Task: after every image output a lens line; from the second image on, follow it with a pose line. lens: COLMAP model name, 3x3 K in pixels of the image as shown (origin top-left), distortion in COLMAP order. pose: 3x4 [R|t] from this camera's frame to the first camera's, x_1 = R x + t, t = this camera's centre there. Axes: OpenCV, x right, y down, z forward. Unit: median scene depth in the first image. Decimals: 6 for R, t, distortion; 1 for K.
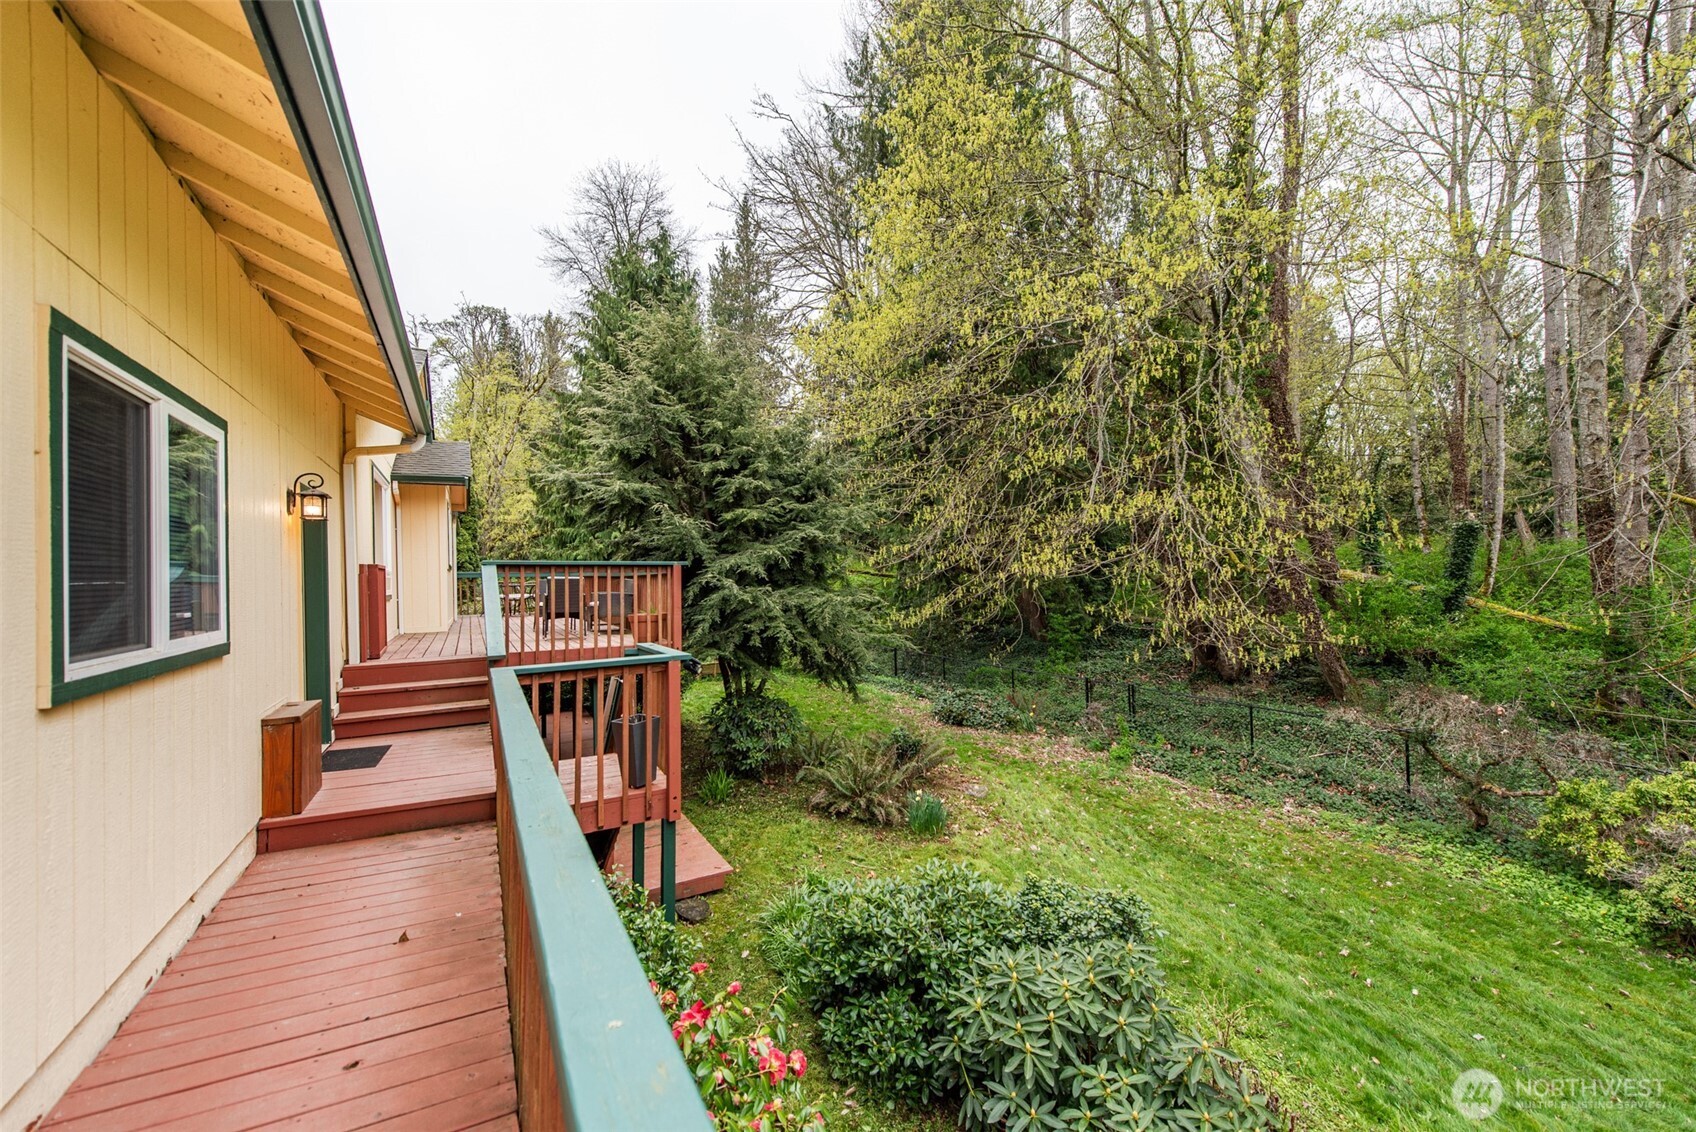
lens RADIAL K [[662.3, 0, 848.0], [0, 662.3, 566.0], [0, 0, 1]] dist [0.002166, 0.000320]
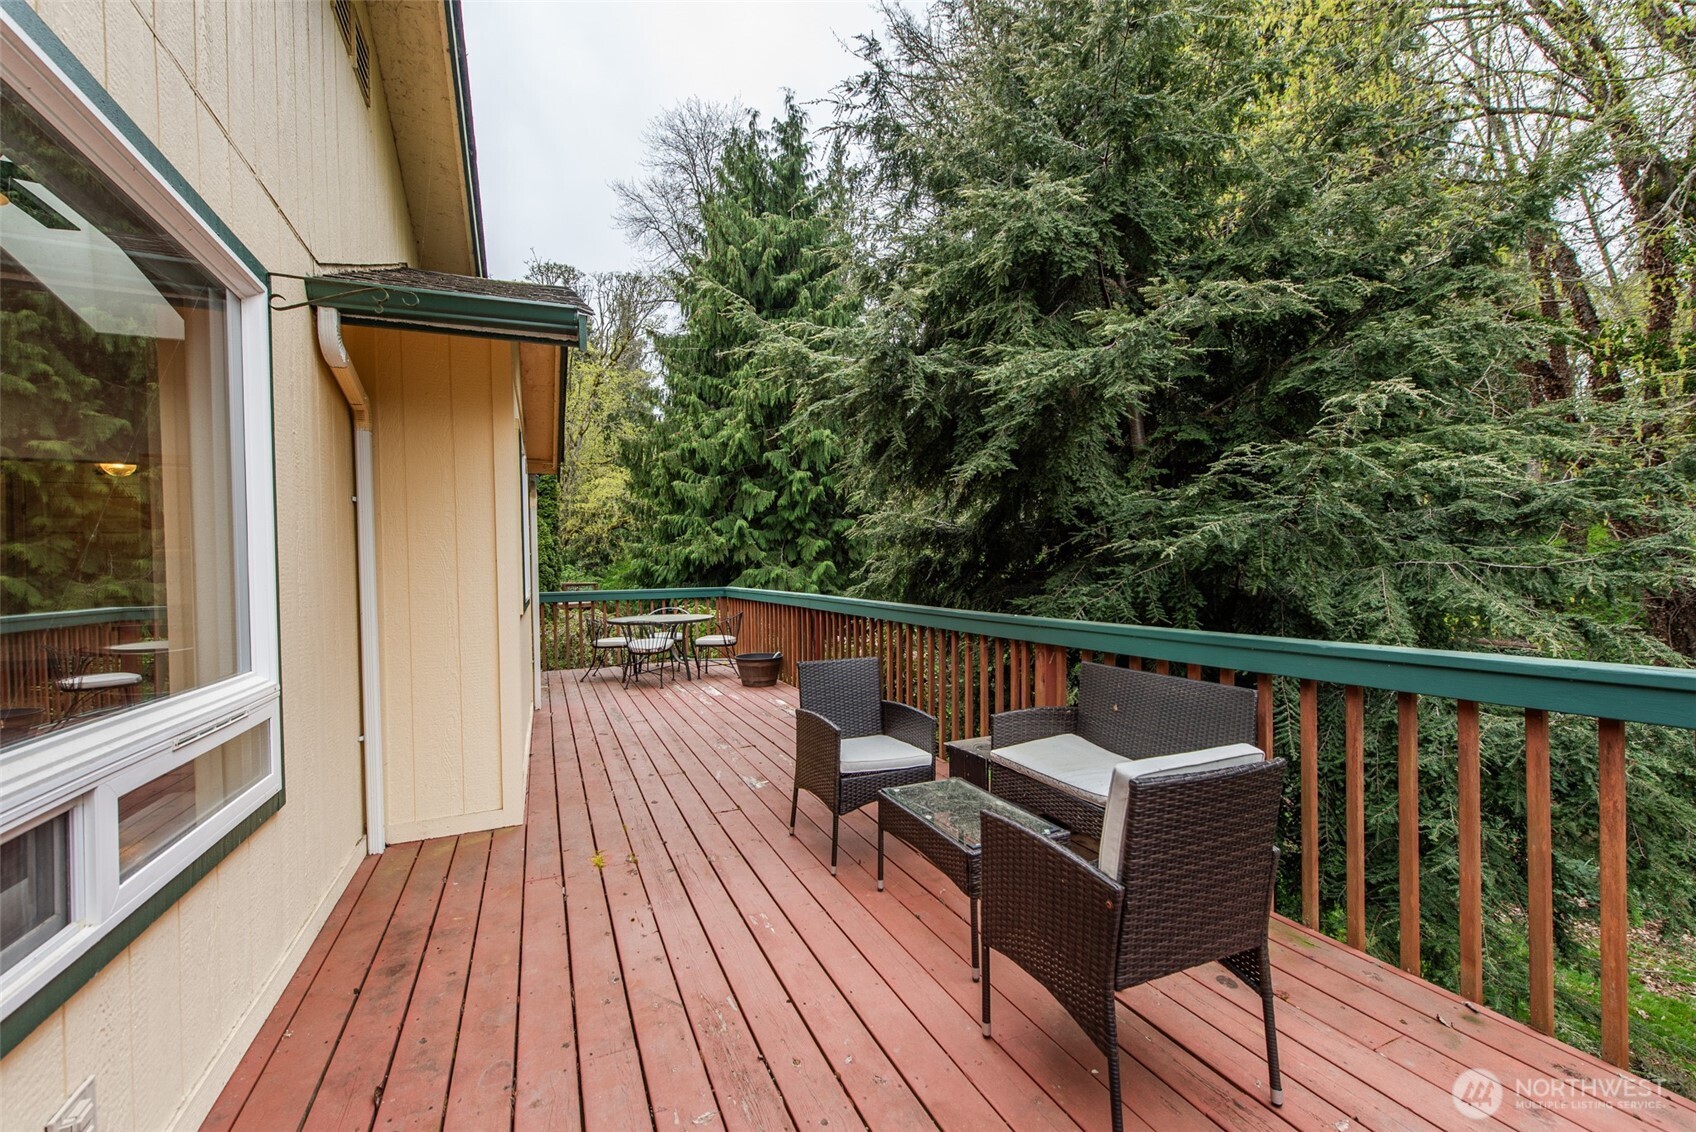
lens RADIAL K [[695.8, 0, 848.0], [0, 695.8, 566.0], [0, 0, 1]] dist [0.000992, 0.000107]
pose [[0.994760, -0.001339, -0.102227, -0.078107], [0.002646, 0.999916, 0.012655, -0.005152], [0.102202, -0.012859, 0.994681, 0.129328]]
